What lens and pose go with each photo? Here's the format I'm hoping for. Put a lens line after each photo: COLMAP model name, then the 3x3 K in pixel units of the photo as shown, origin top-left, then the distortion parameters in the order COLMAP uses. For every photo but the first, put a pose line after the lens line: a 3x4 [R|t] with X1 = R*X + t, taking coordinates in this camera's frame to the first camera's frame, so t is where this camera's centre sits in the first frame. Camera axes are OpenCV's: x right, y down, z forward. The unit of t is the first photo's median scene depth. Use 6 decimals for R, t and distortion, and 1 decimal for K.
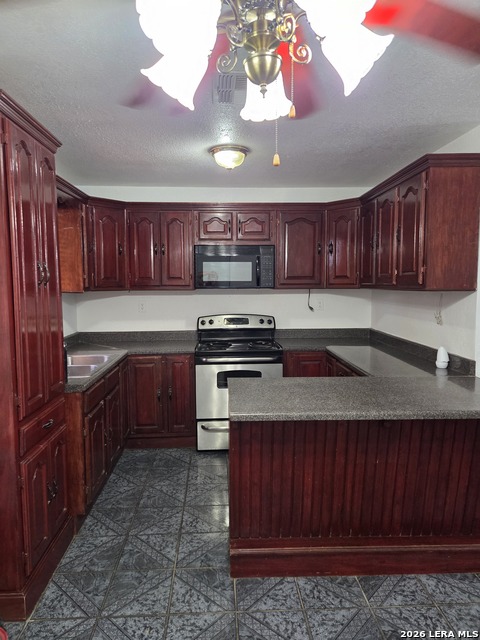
lens RADIAL K [[427.1, 0, 240.0], [0, 427.1, 320.0], [0, 0, 1]] dist [0.072103, -0.062044]
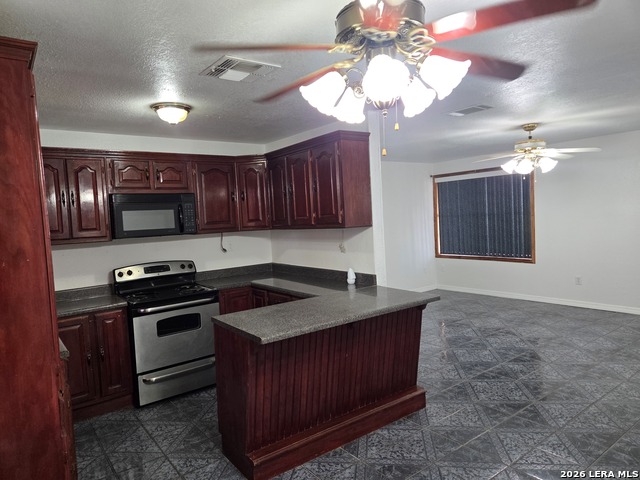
lens RADIAL K [[427.1, 0, 320.5], [0, 427.1, 241.8], [0, 0, 1]] dist [0.072103, -0.062044]
pose [[0.825868, -0.074423, 0.558930, -0.287735], [0.099807, 0.994894, -0.015000, -0.008304], [-0.554960, 0.068173, 0.829079, -0.055920]]
